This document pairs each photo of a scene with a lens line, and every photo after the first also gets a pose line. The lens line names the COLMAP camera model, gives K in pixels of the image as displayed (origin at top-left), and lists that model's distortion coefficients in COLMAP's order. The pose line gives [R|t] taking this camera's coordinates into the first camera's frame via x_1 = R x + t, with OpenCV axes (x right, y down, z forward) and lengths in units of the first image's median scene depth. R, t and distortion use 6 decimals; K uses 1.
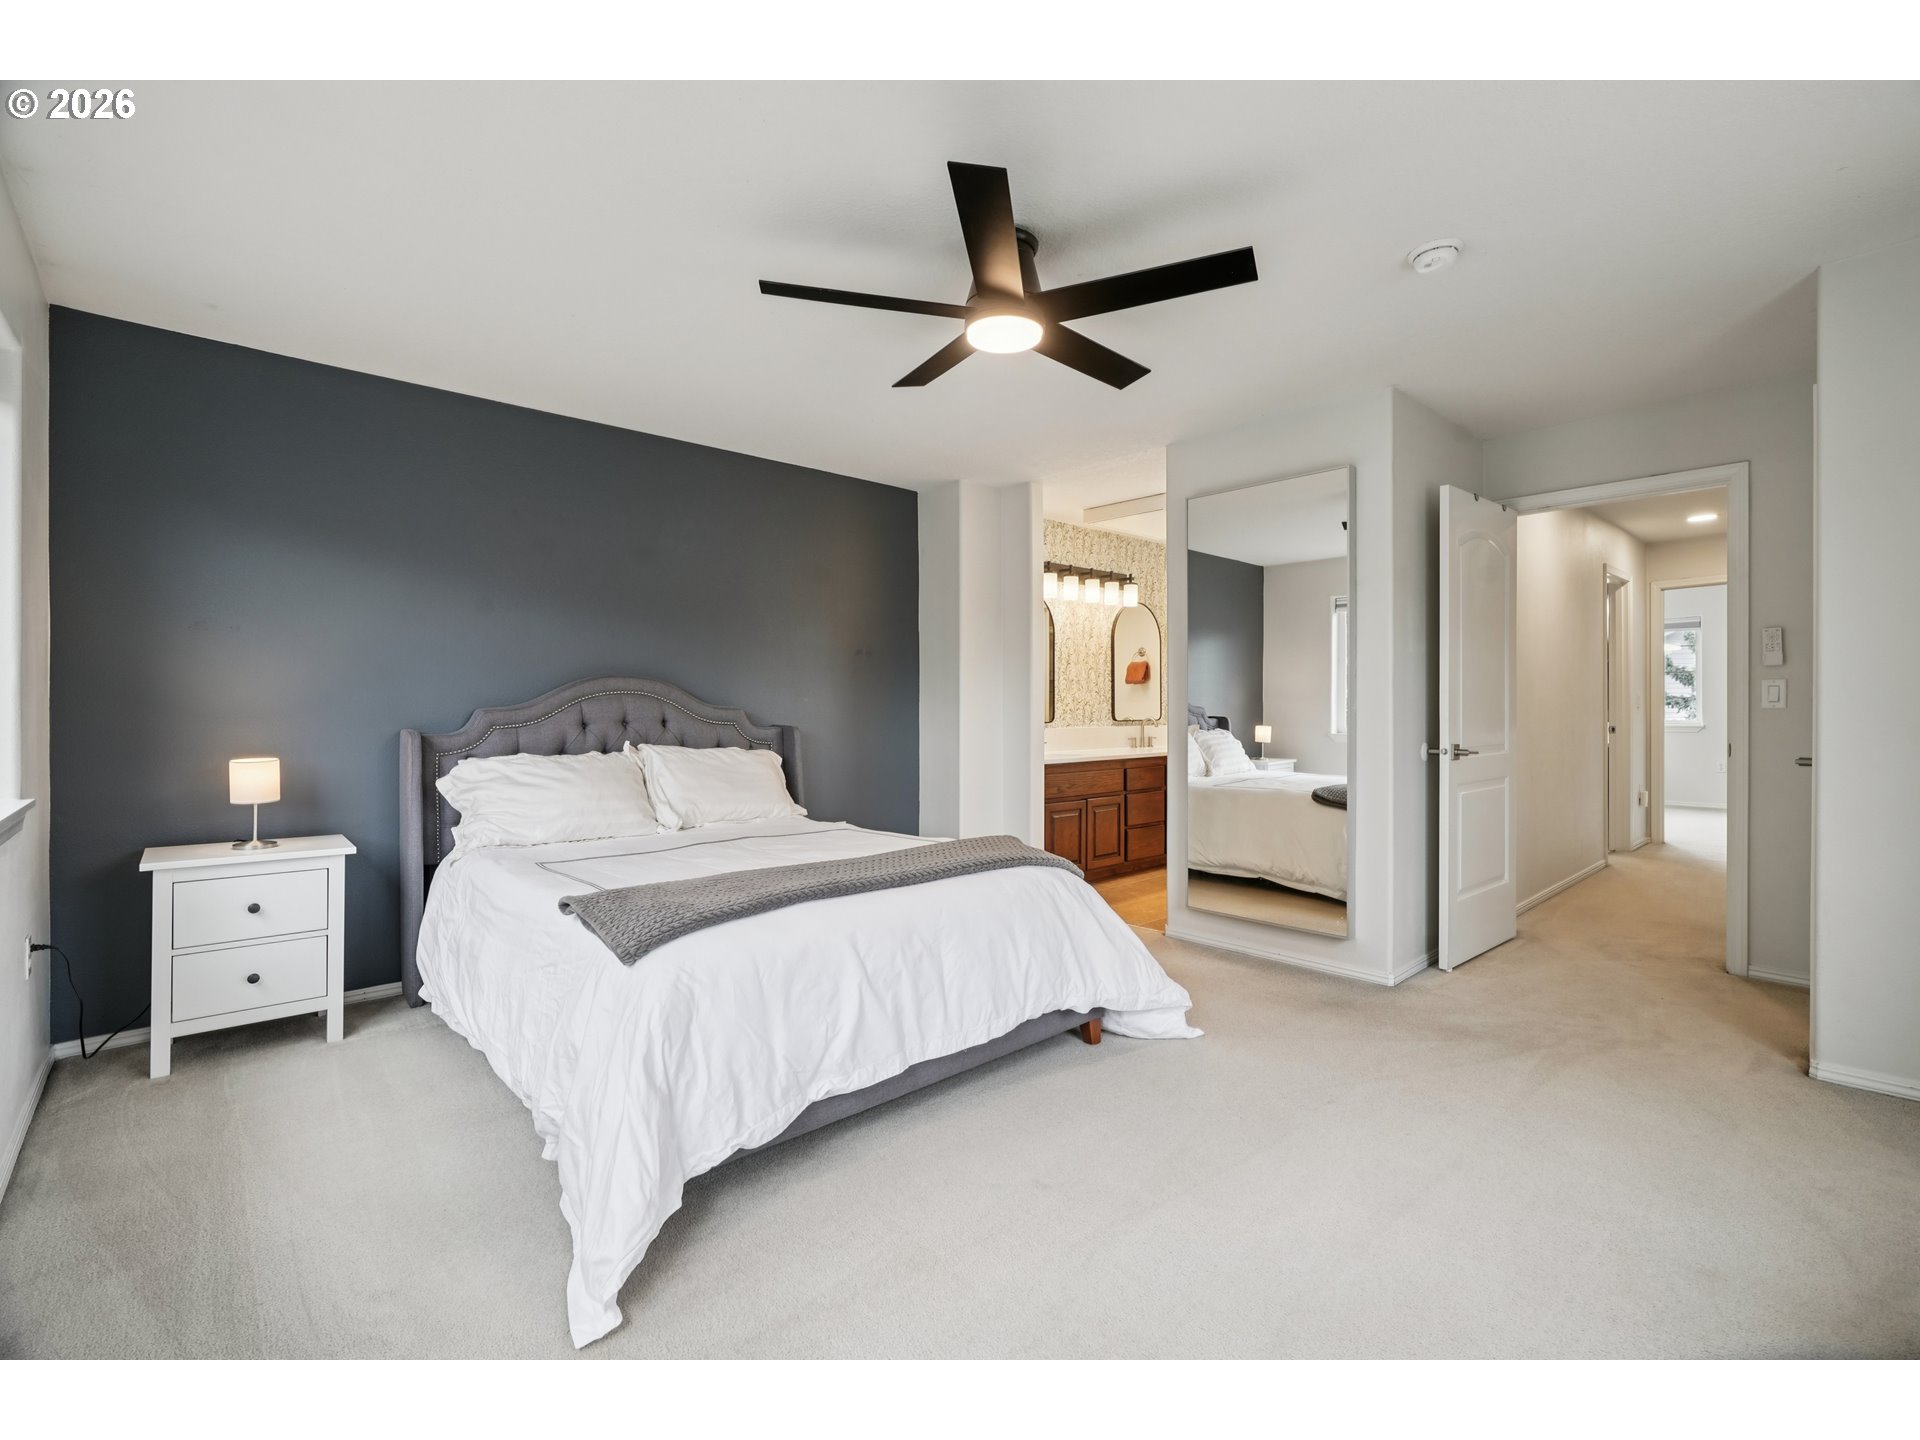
lens RADIAL K [[863.5, 0, 972.6], [0, 863.5, 712.6], [0, 0, 1]] dist [0.001824, 0.000128]
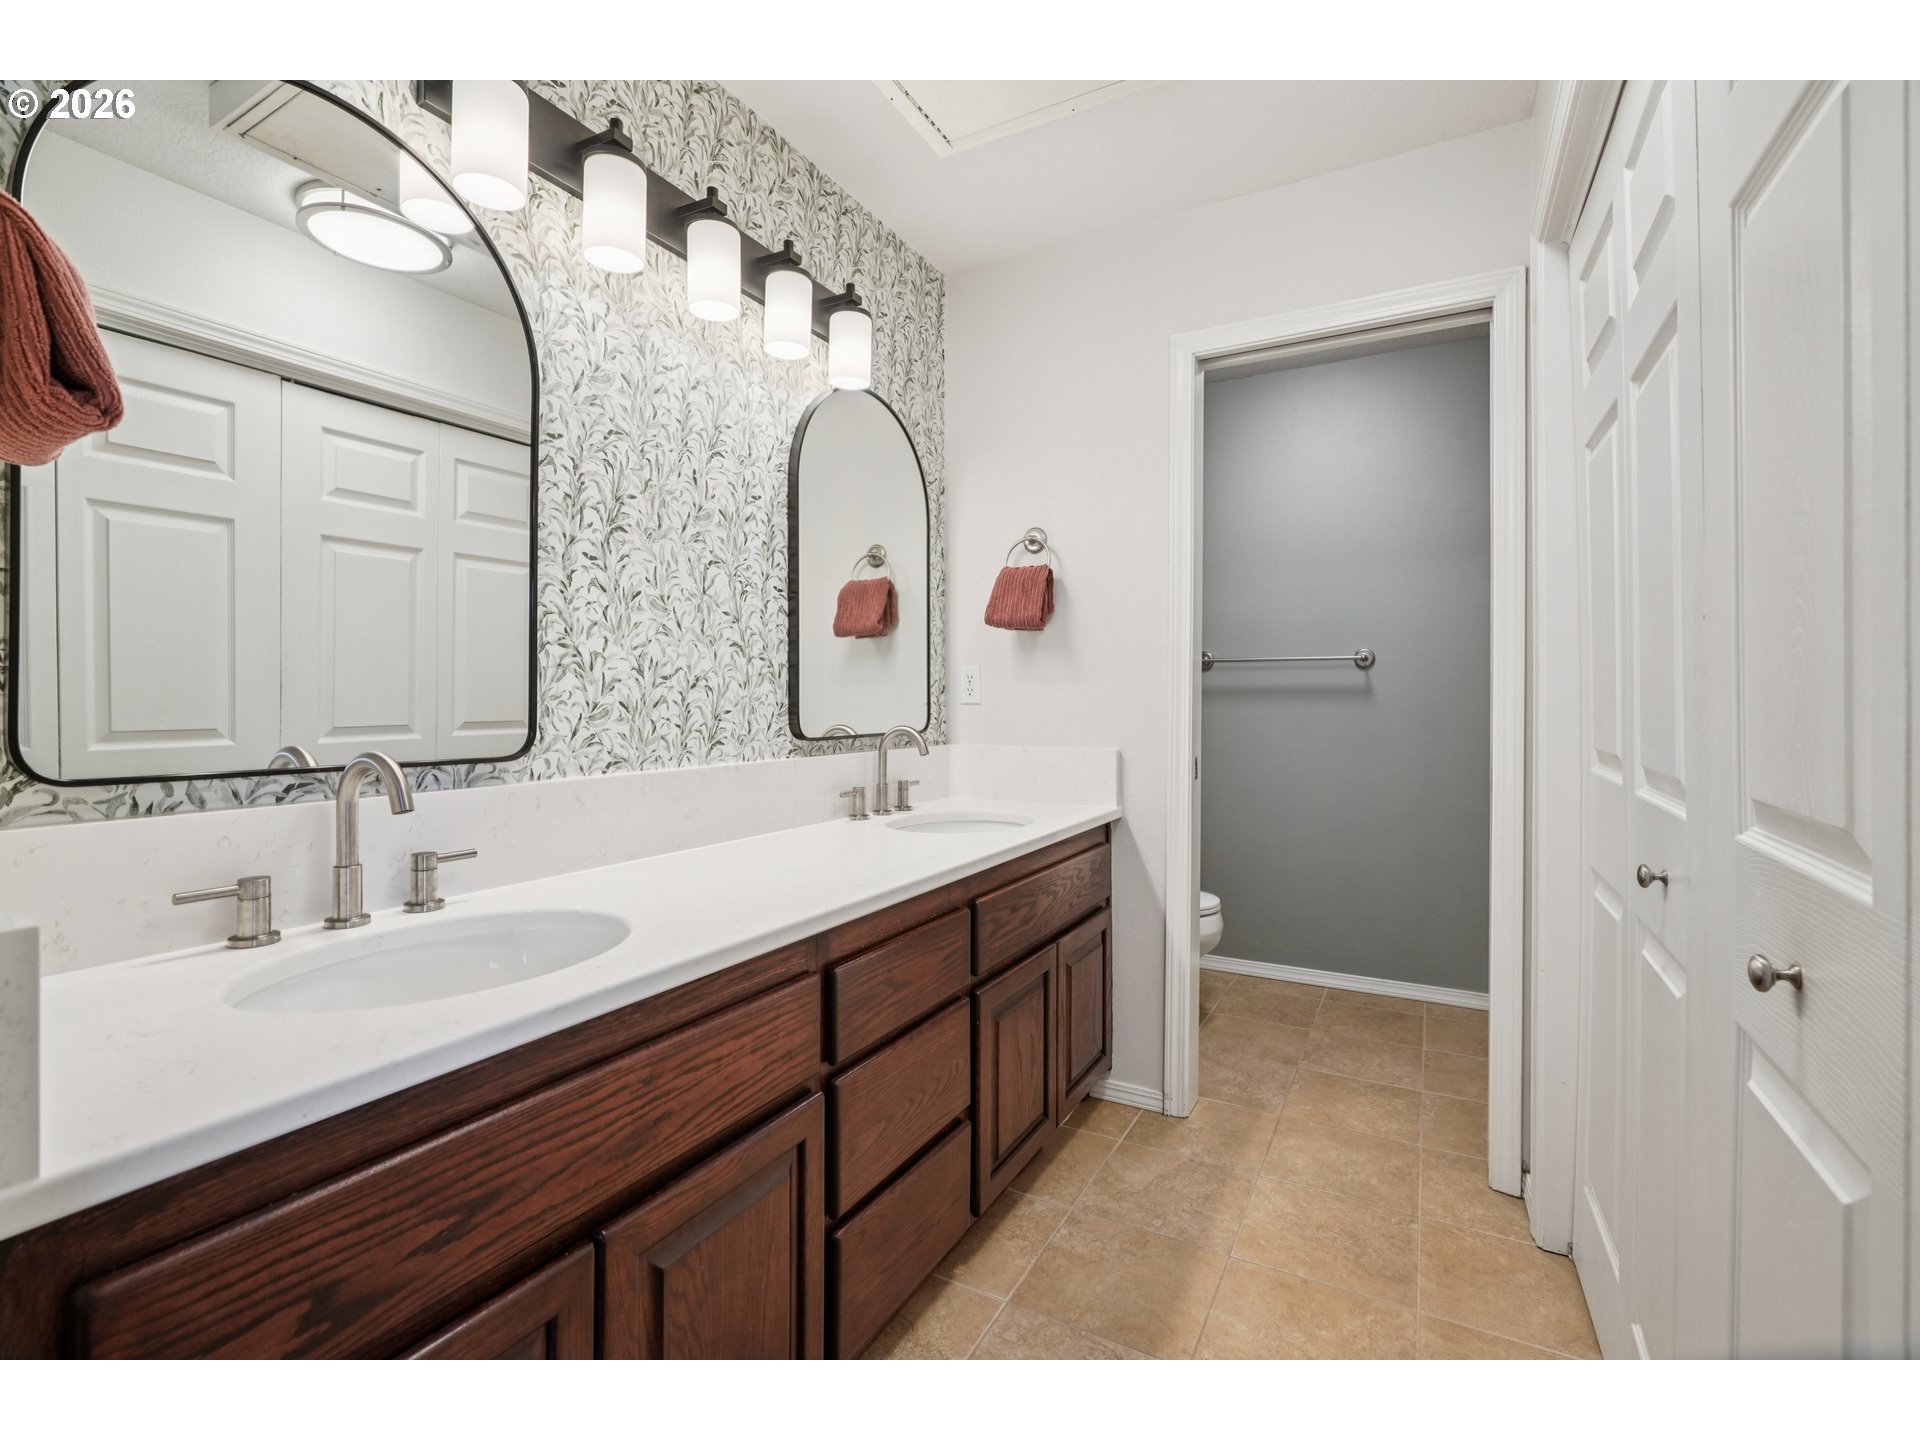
lens RADIAL K [[863.5, 0, 968.5], [0, 863.5, 706.4], [0, 0, 1]] dist [0.001824, 0.000128]
pose [[0.946945, 0.002539, 0.321386, 0.121964], [-0.002569, 0.999997, -0.000332, -0.002657], [-0.321386, -0.000511, 0.946948, 0.682362]]
